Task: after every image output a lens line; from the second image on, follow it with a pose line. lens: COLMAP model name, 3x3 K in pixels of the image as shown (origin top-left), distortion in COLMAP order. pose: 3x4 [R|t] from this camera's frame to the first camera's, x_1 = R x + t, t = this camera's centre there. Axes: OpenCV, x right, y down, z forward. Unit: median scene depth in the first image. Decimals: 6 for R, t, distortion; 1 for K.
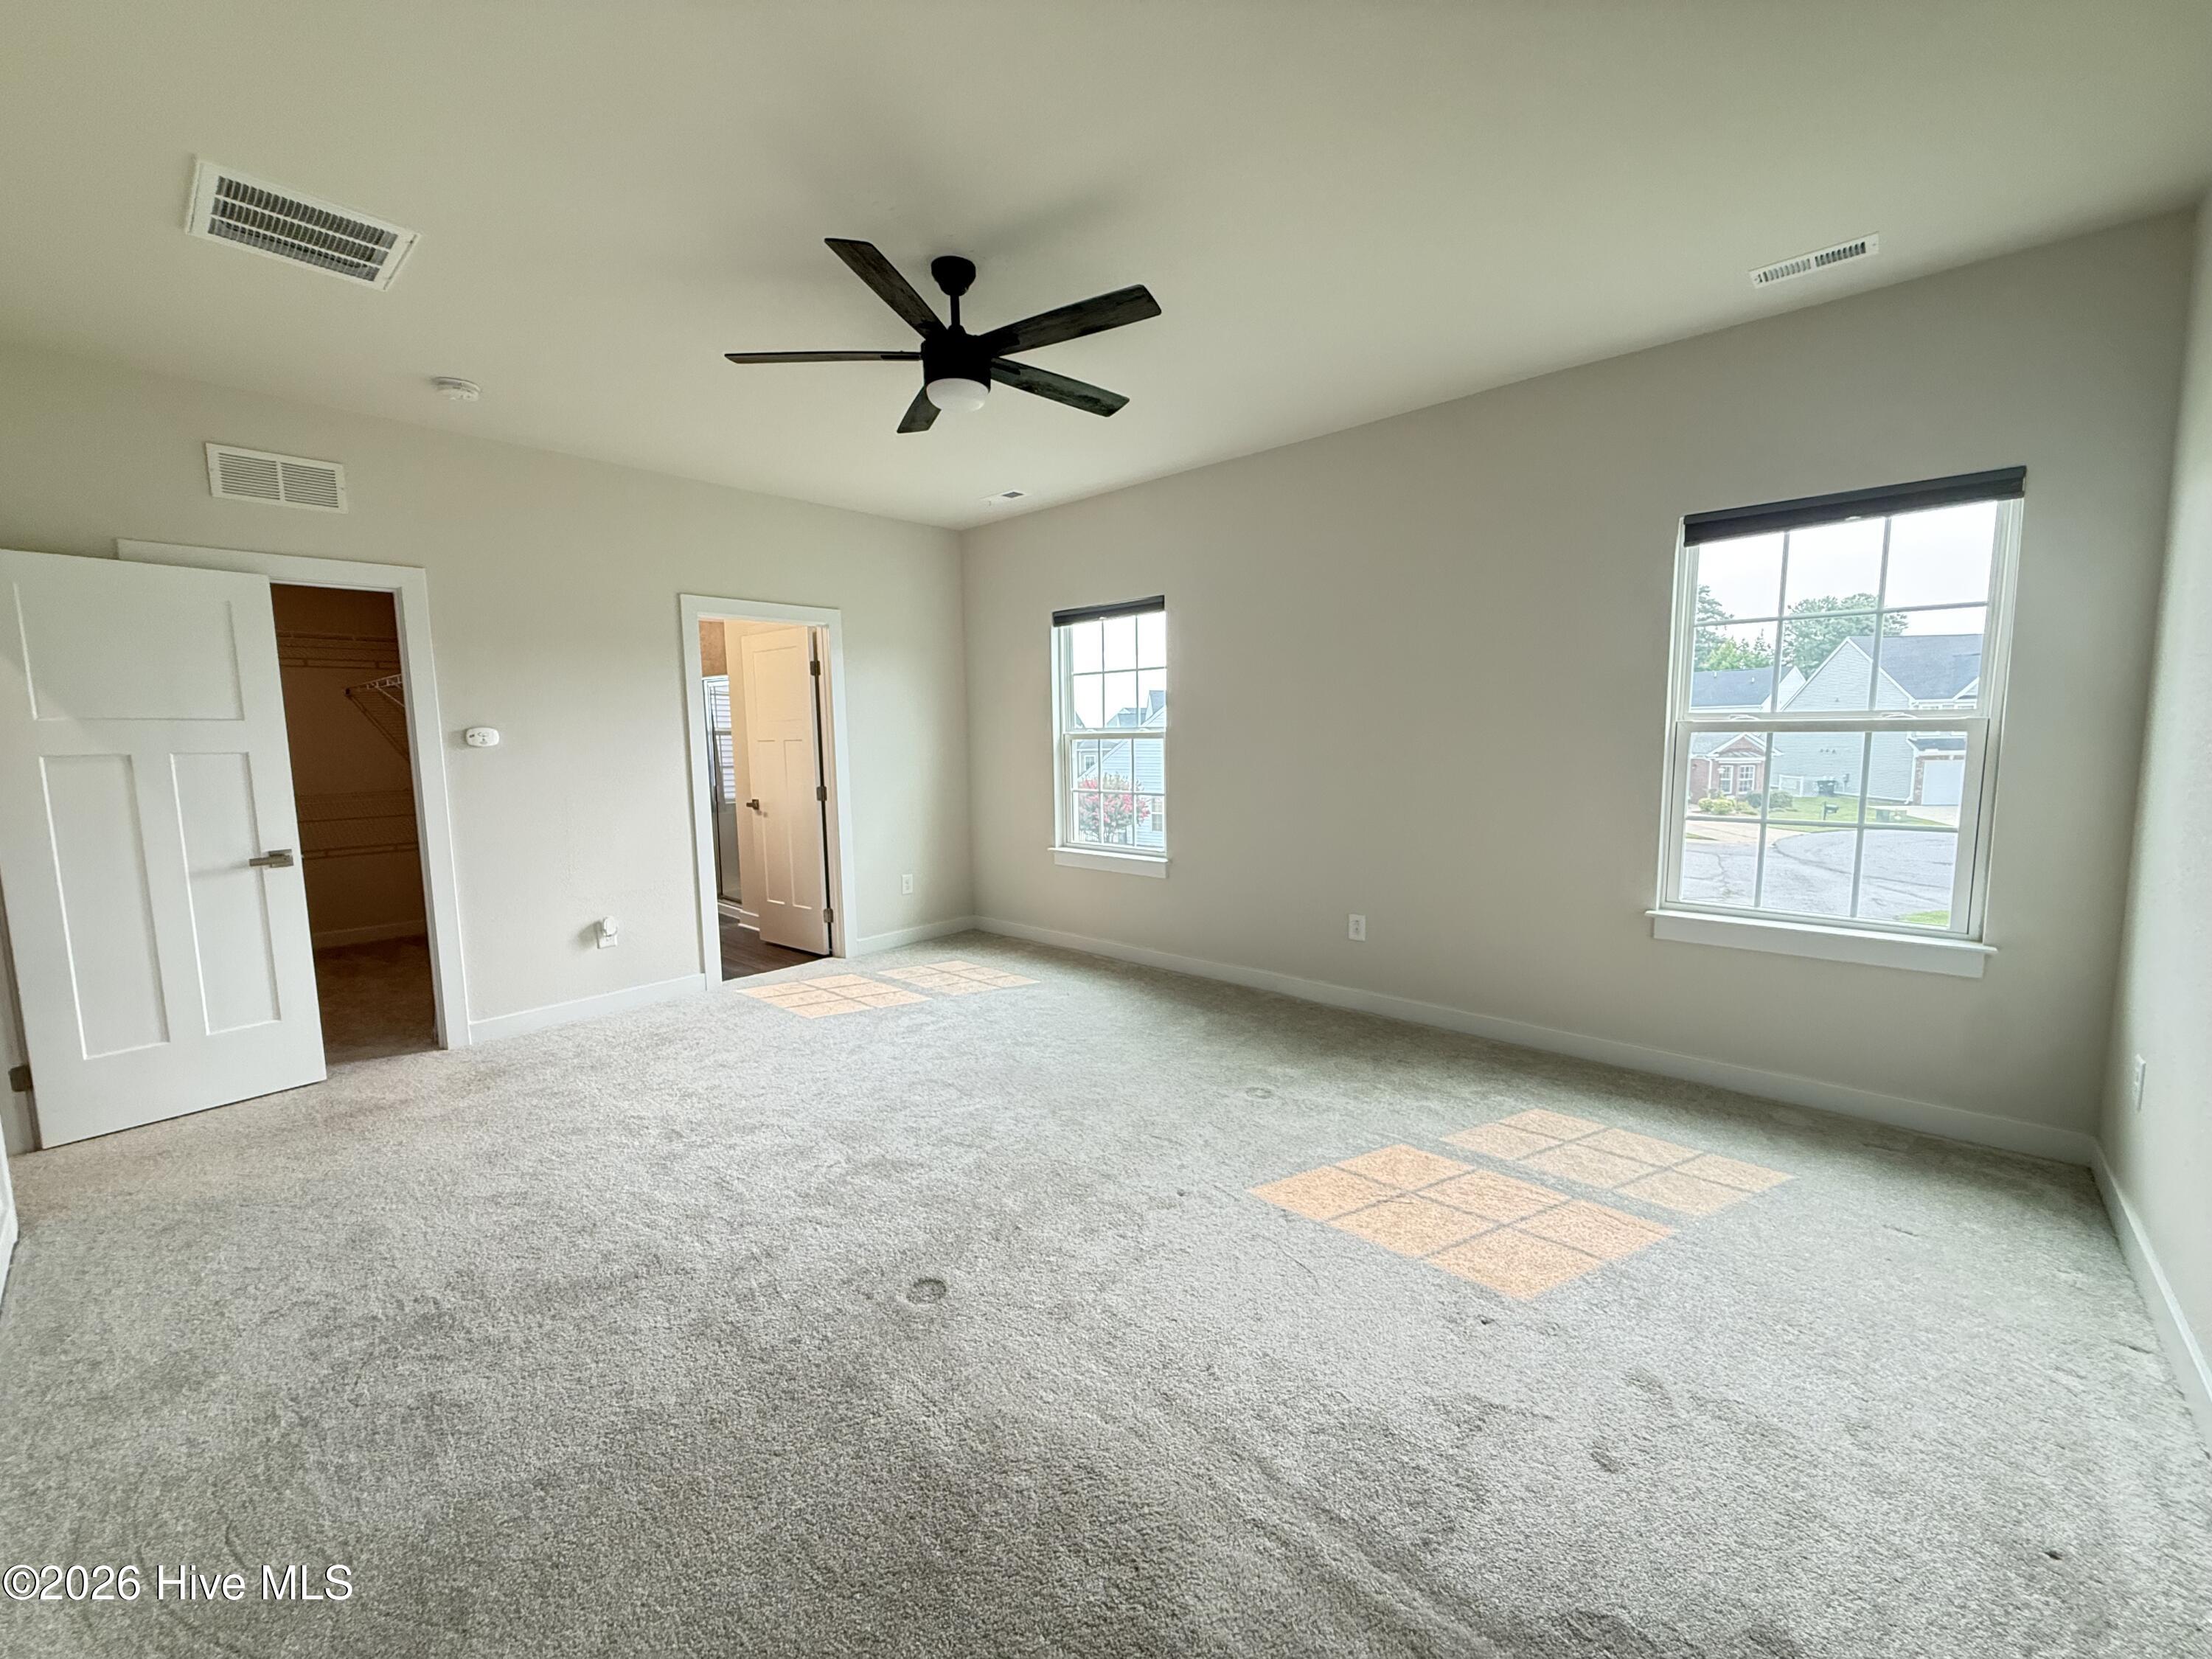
lens RADIAL K [[881.4, 0, 1159.5], [0, 881.4, 828.4], [0, 0, 1]] dist [0.000797, -0.000490]
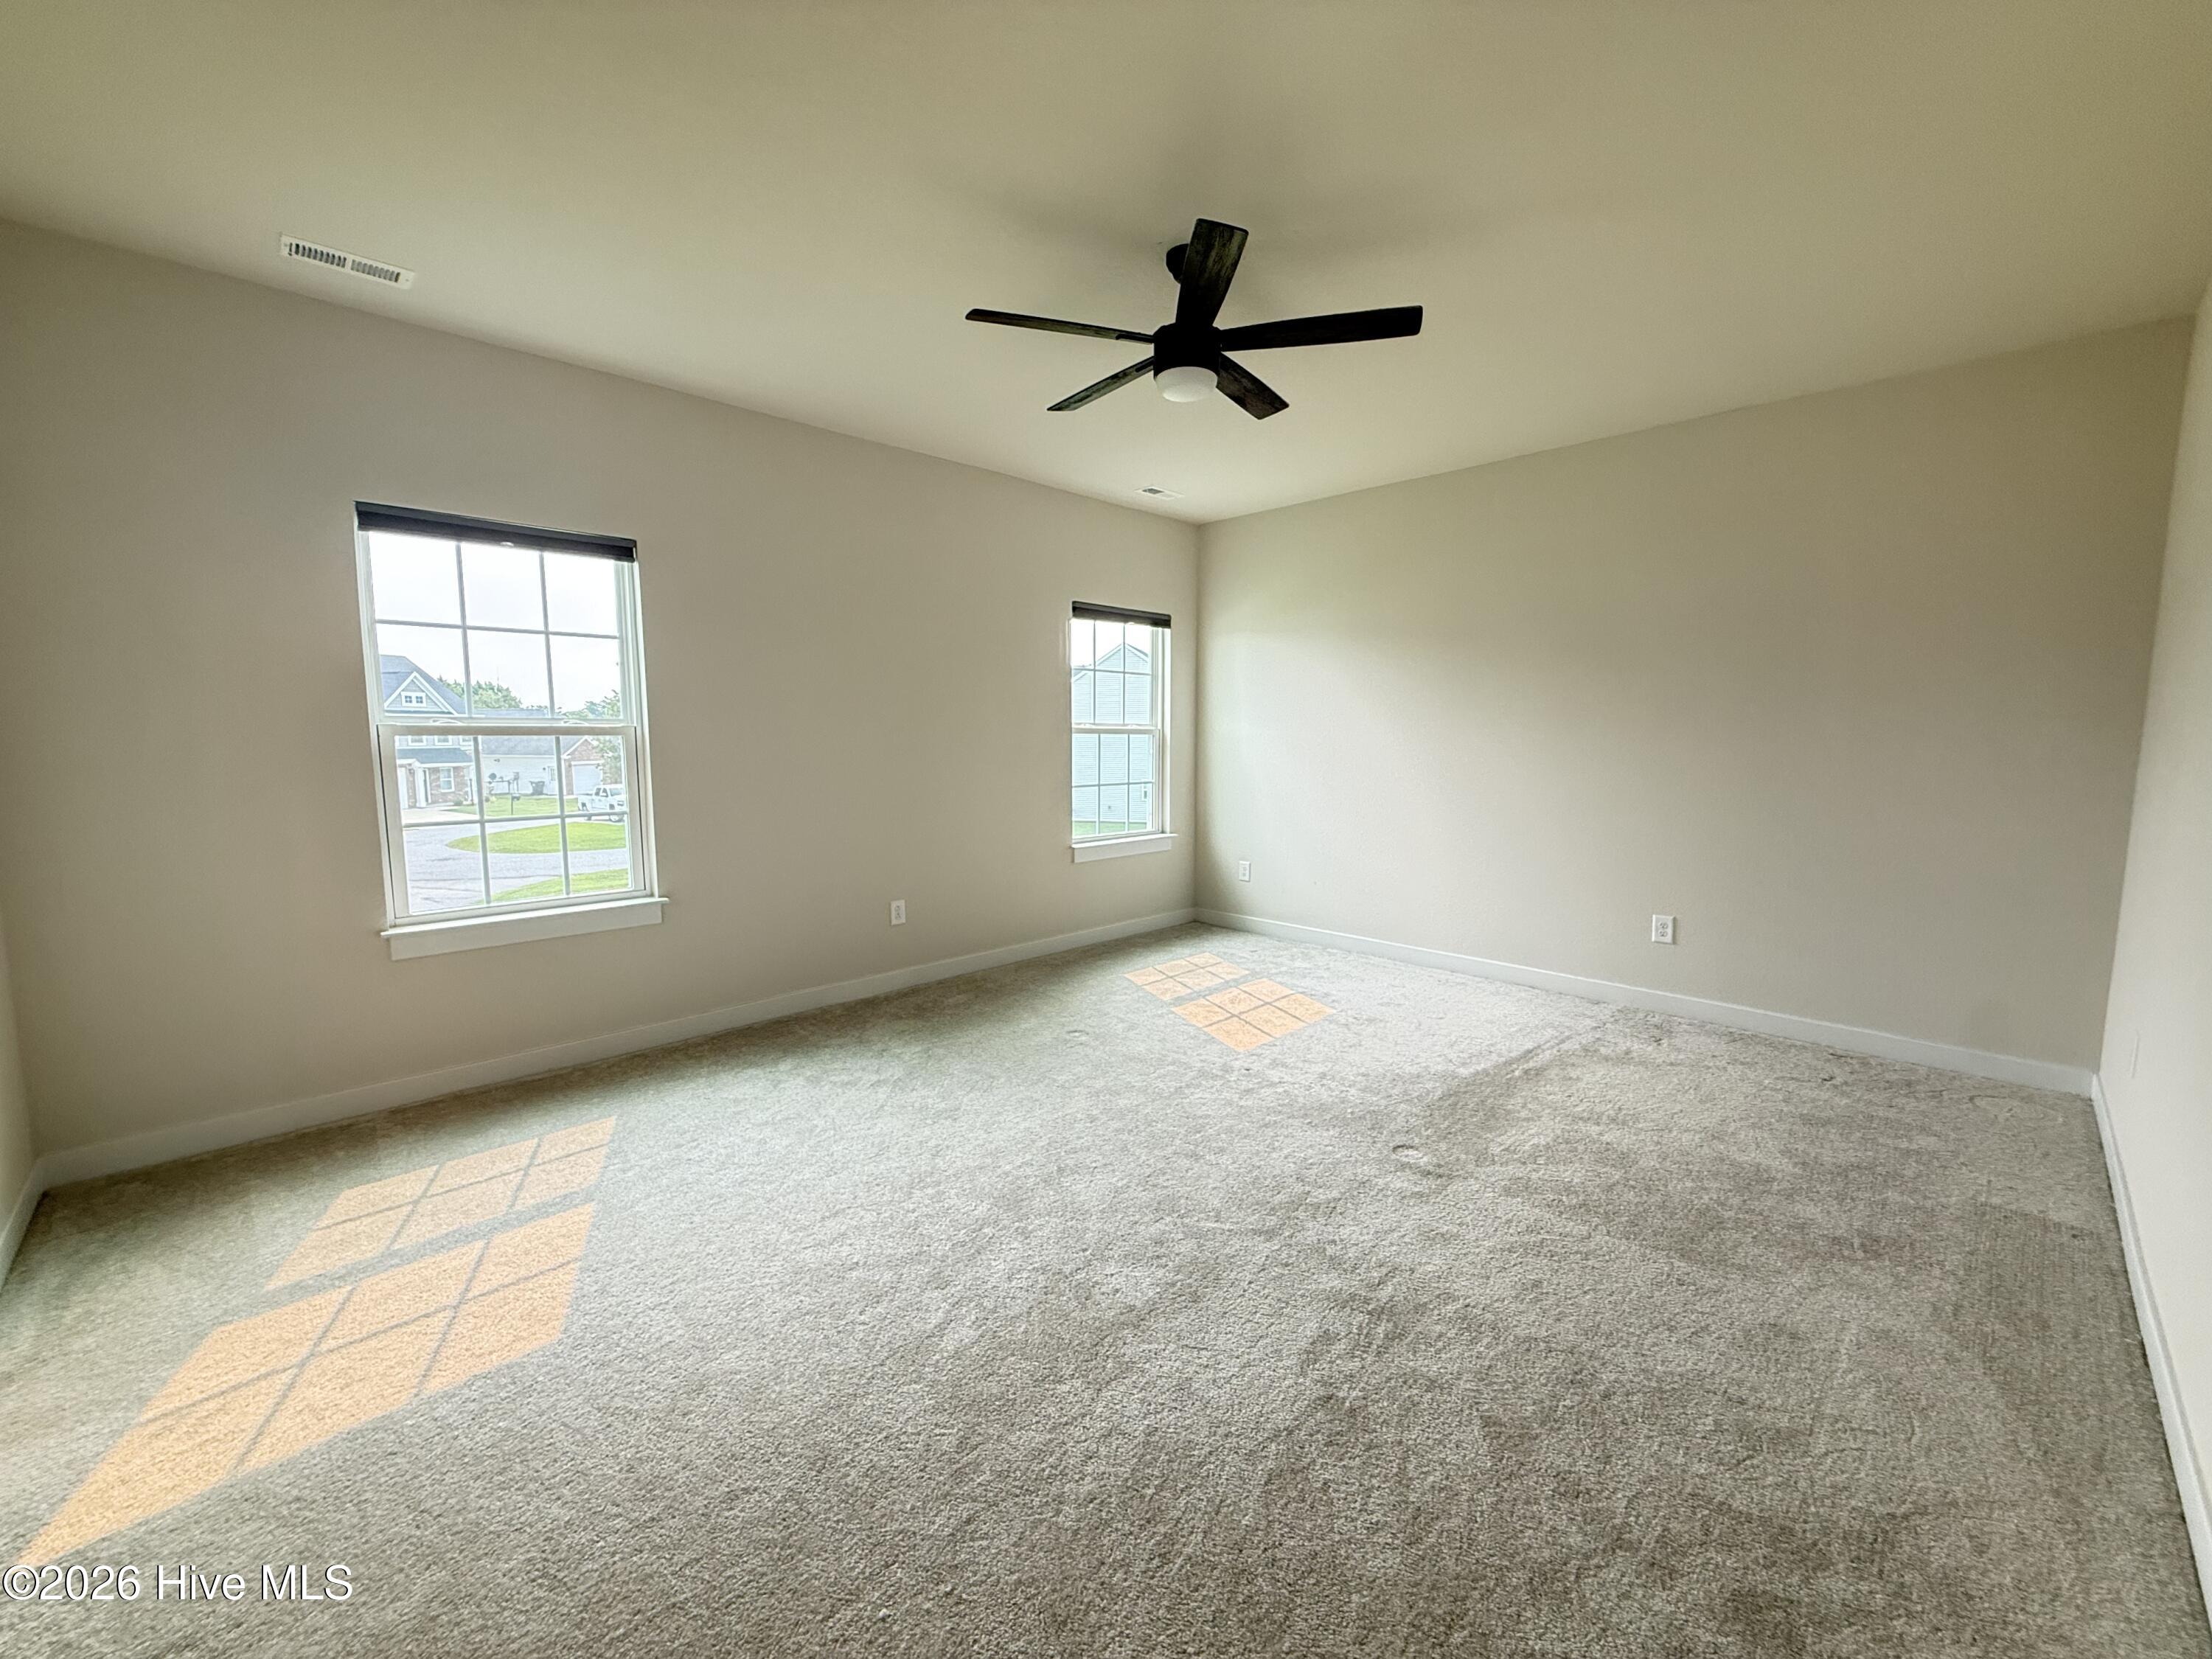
lens RADIAL K [[881.4, 0, 1046.6], [0, 881.4, 841.2], [0, 0, 1]] dist [0.000797, -0.000490]
pose [[0.083733, -0.106482, 0.990783, -0.331711], [0.097176, 0.990408, 0.098230, -0.025872], [-0.991739, 0.088055, 0.093277, 0.280920]]
